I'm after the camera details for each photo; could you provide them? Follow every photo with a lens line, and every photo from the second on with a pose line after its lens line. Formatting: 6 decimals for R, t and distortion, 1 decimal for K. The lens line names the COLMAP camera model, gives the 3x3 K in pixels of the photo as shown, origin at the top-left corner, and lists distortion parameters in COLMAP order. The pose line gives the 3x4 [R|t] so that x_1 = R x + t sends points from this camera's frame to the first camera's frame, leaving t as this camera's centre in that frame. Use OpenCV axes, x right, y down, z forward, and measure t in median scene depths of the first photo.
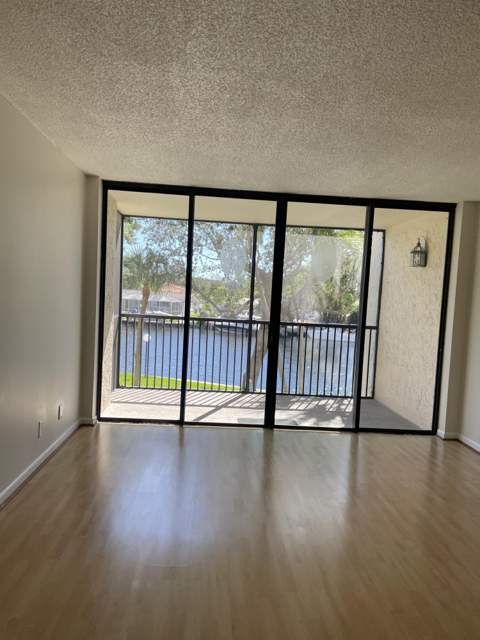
lens RADIAL K [[482.6, 0, 237.1], [0, 482.6, 335.3], [0, 0, 1]] dist [0.114397, -0.109020]
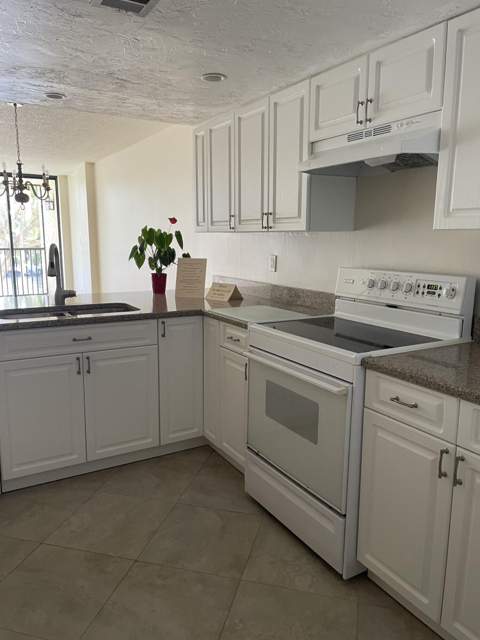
lens RADIAL K [[481.3, 0, 240.0], [0, 481.3, 320.0], [0, 0, 1]] dist [0.089268, -0.110772]
pose [[0.885719, -0.124337, 0.447261, 0.125161], [0.078291, 0.989672, 0.120083, 0.079652], [-0.457573, -0.071343, 0.886305, -0.758558]]
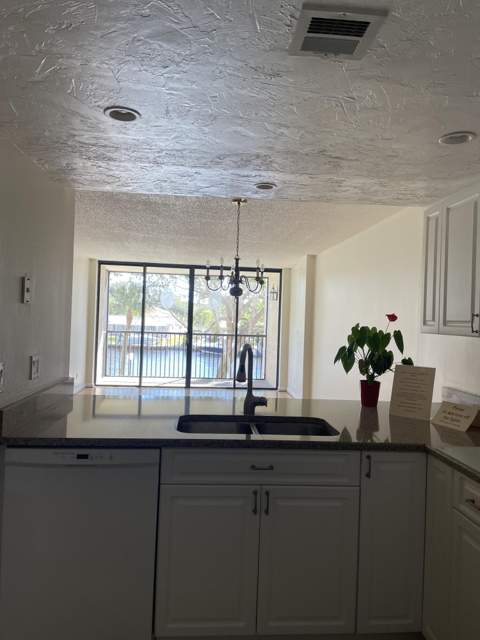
lens RADIAL K [[481.3, 0, 240.0], [0, 481.3, 320.0], [0, 0, 1]] dist [0.089268, -0.110772]
pose [[0.999309, -0.019174, 0.031829, 0.162908], [0.021650, 0.996610, -0.079377, 0.062530], [-0.030199, 0.080011, 0.996336, -0.670834]]
